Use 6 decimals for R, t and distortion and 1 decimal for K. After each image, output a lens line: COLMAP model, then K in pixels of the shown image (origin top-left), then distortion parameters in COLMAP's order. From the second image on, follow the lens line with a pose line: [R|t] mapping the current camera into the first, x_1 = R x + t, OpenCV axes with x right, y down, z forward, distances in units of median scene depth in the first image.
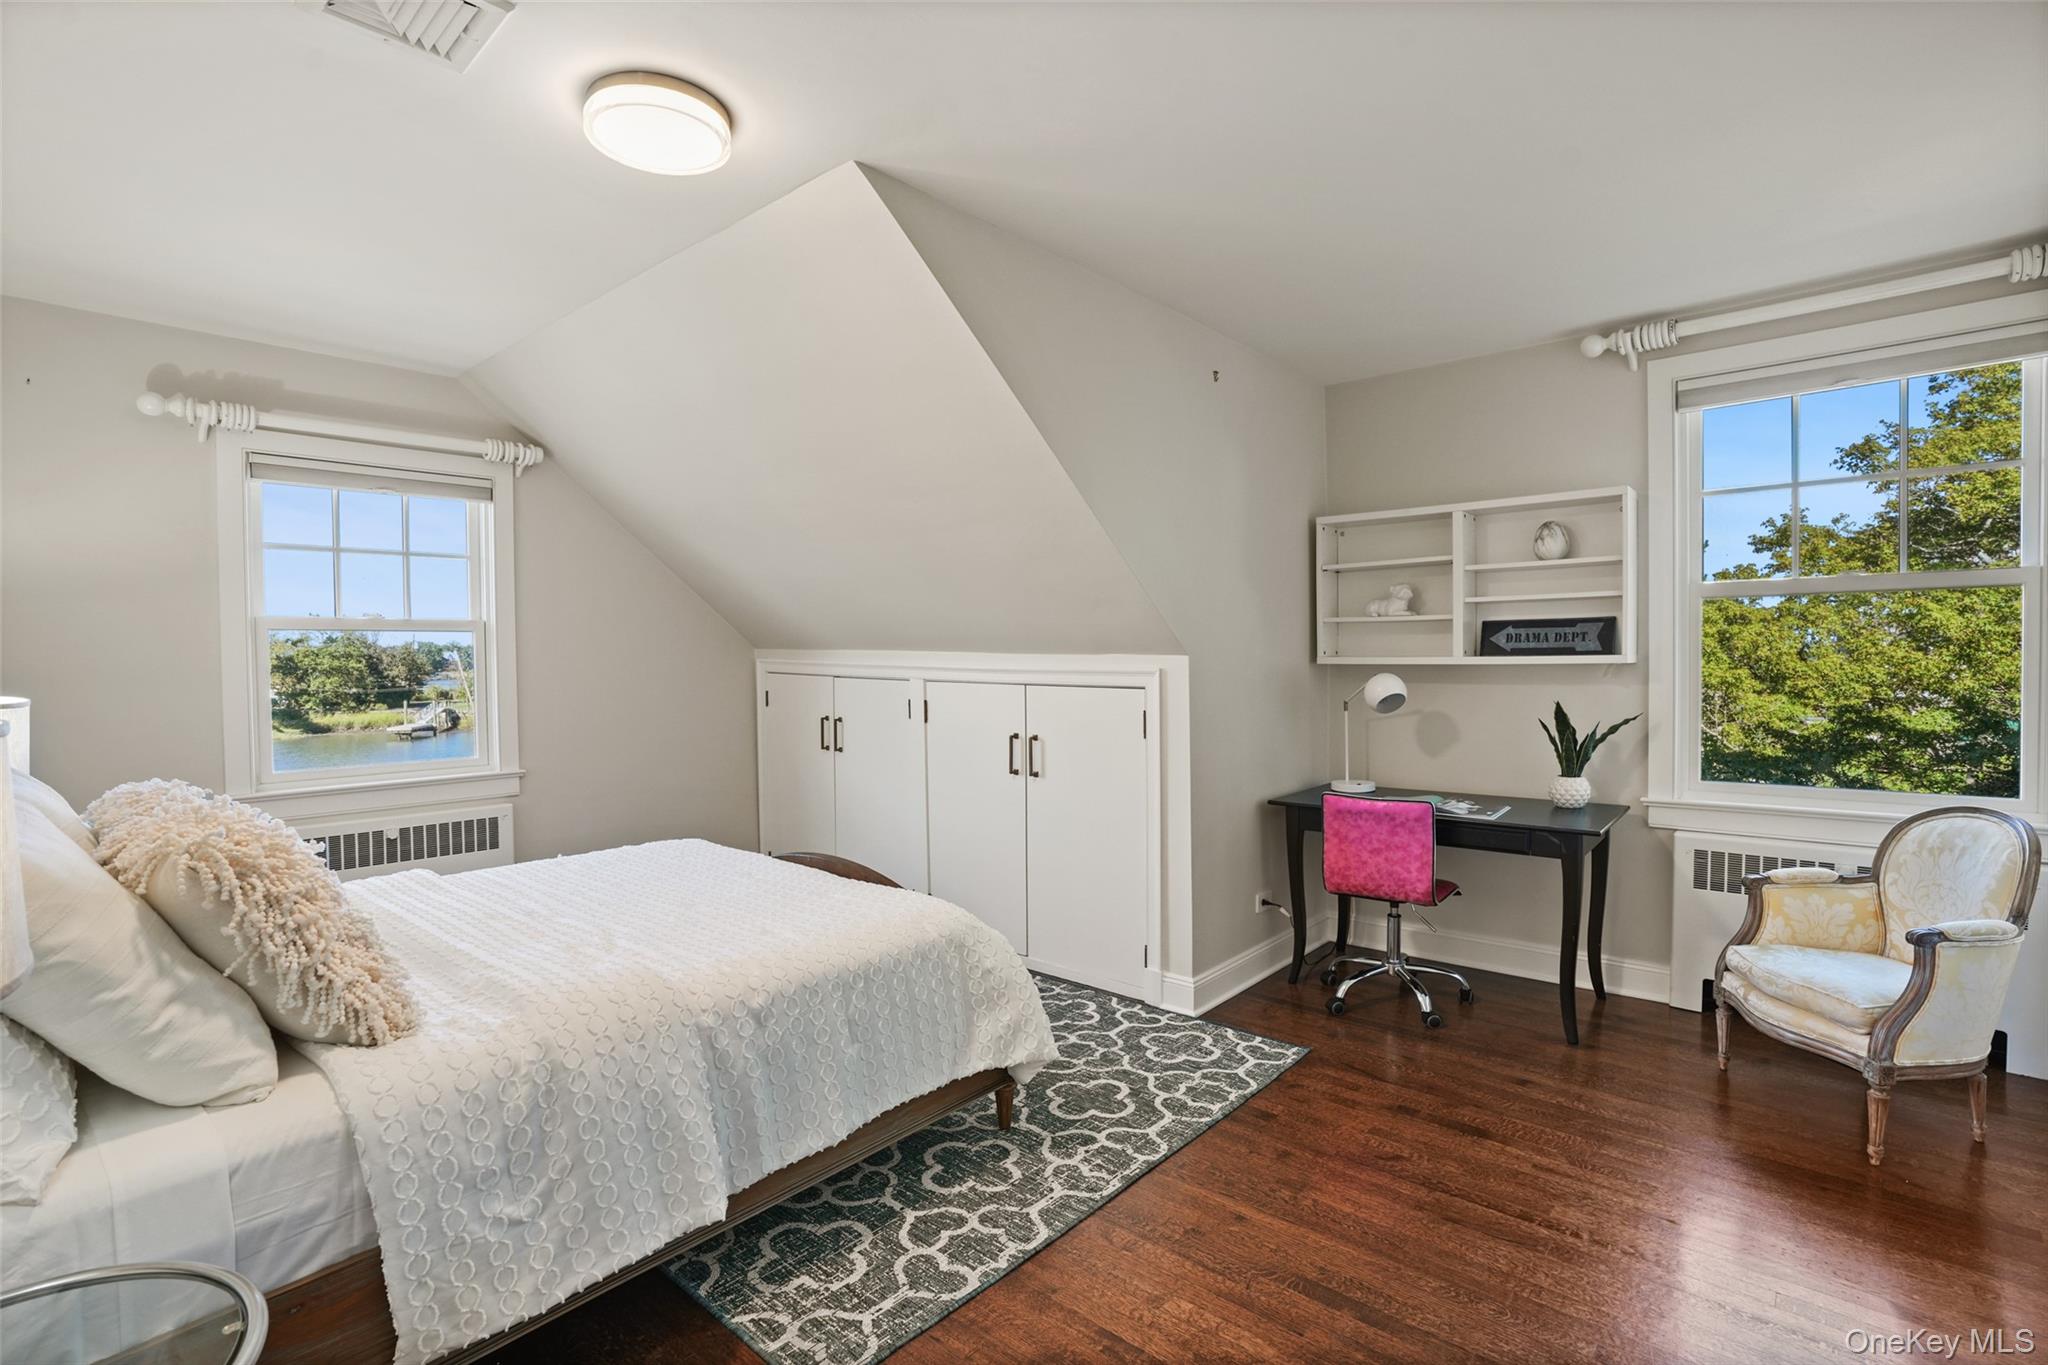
lens RADIAL K [[957.0, 0, 1022.7], [0, 957.0, 678.3], [0, 0, 1]] dist [-0.013112, 0.001005]
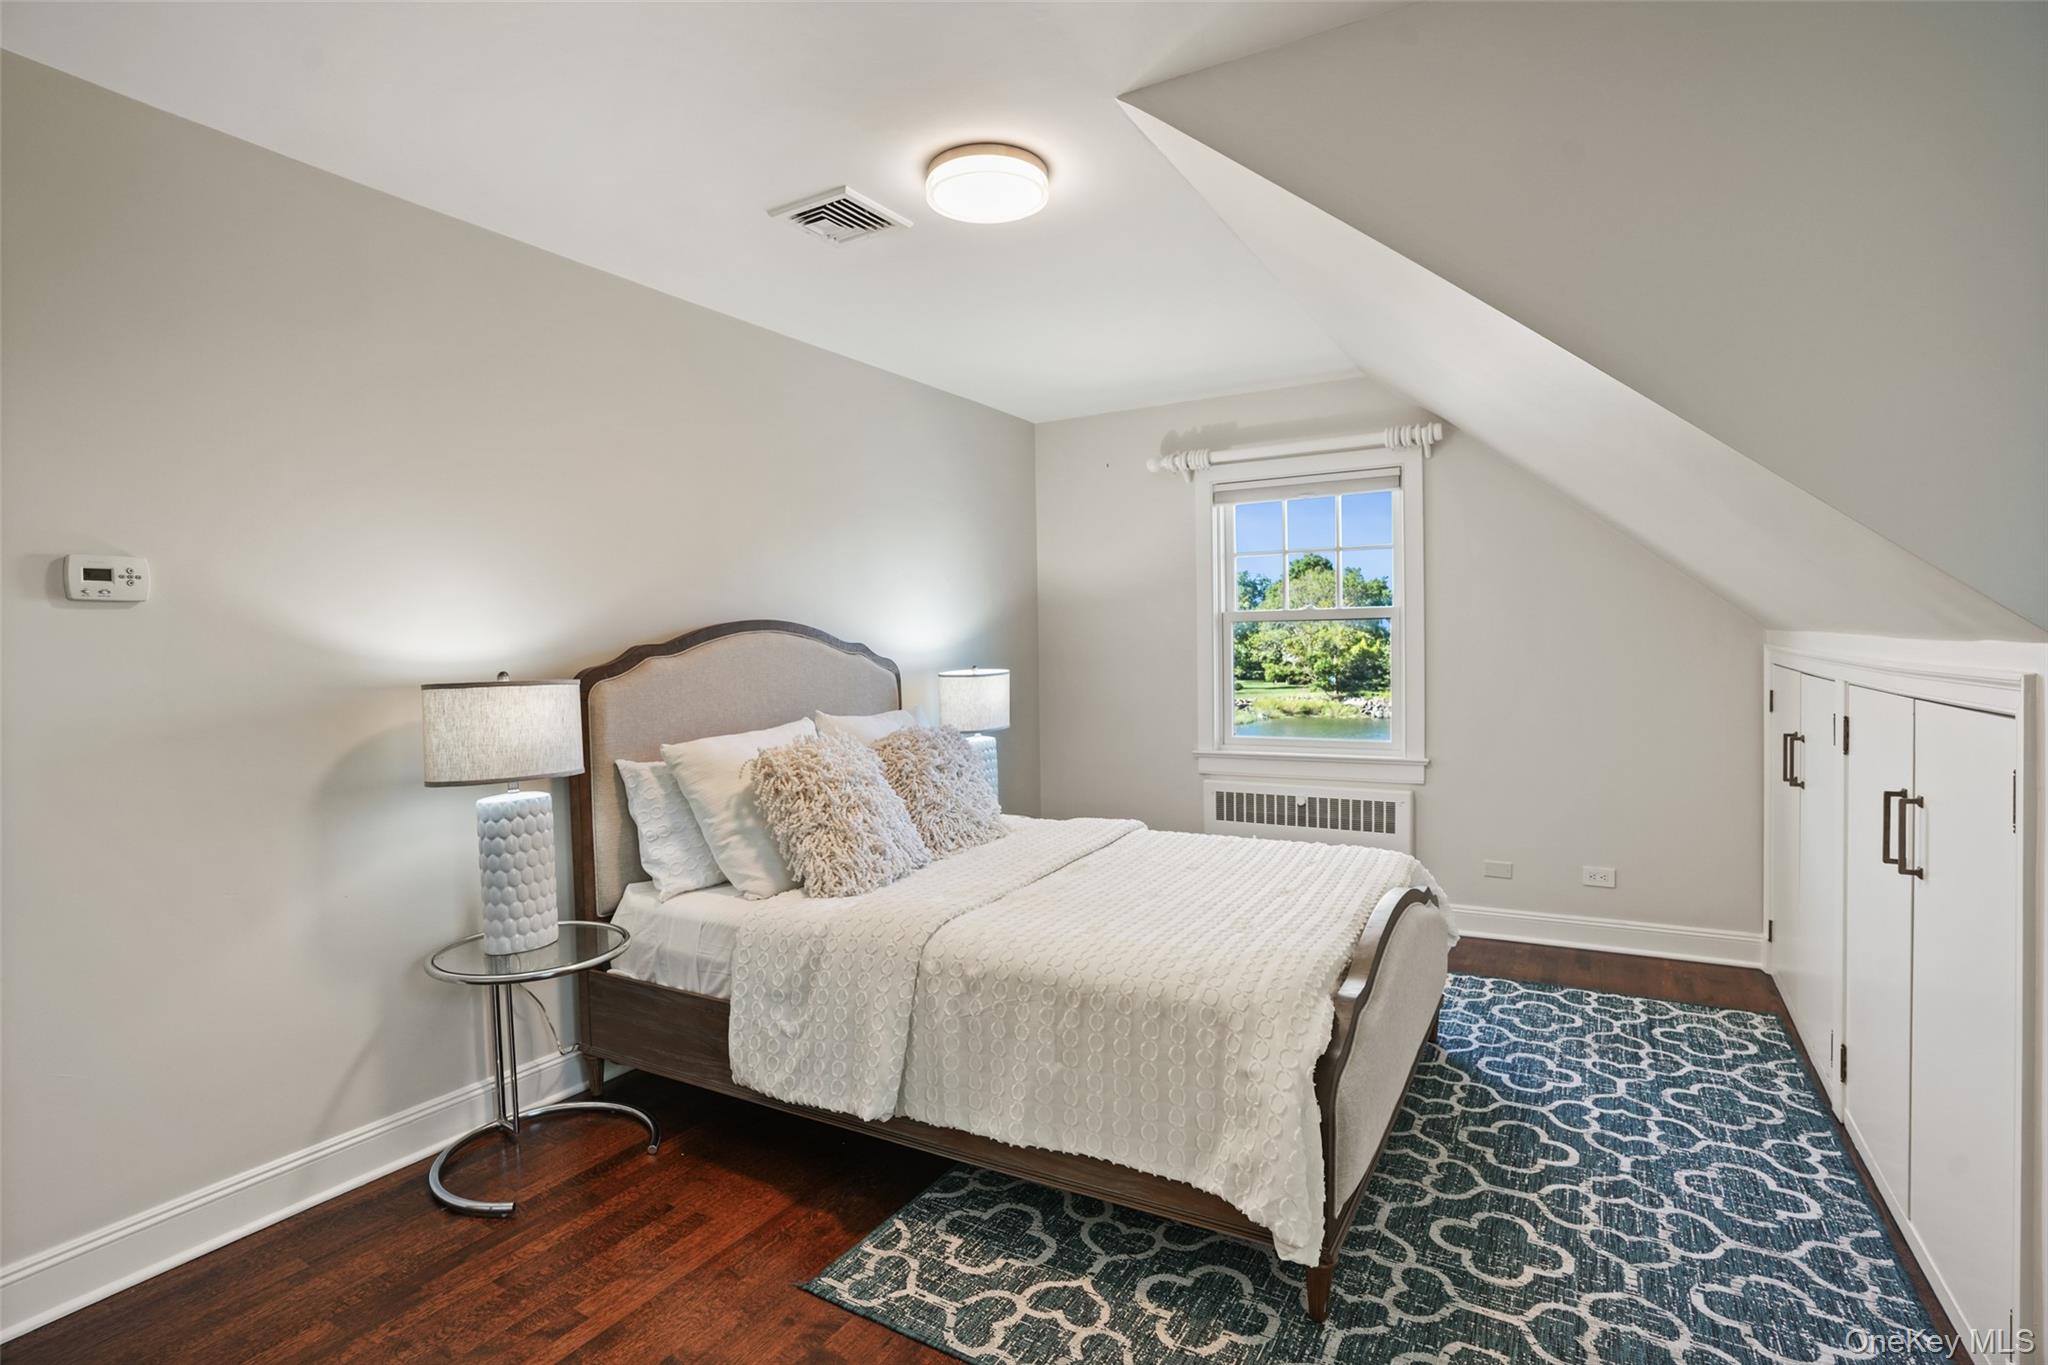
lens RADIAL K [[1008.3, 0, 1022.0], [0, 1008.3, 680.5], [0, 0, 1]] dist [-0.023275, 0.000317]
pose [[0.199795, 0.034639, -0.979225, 0.722277], [-0.014292, 0.999372, 0.032436, -0.021158], [0.979734, 0.007514, 0.200164, 0.720596]]
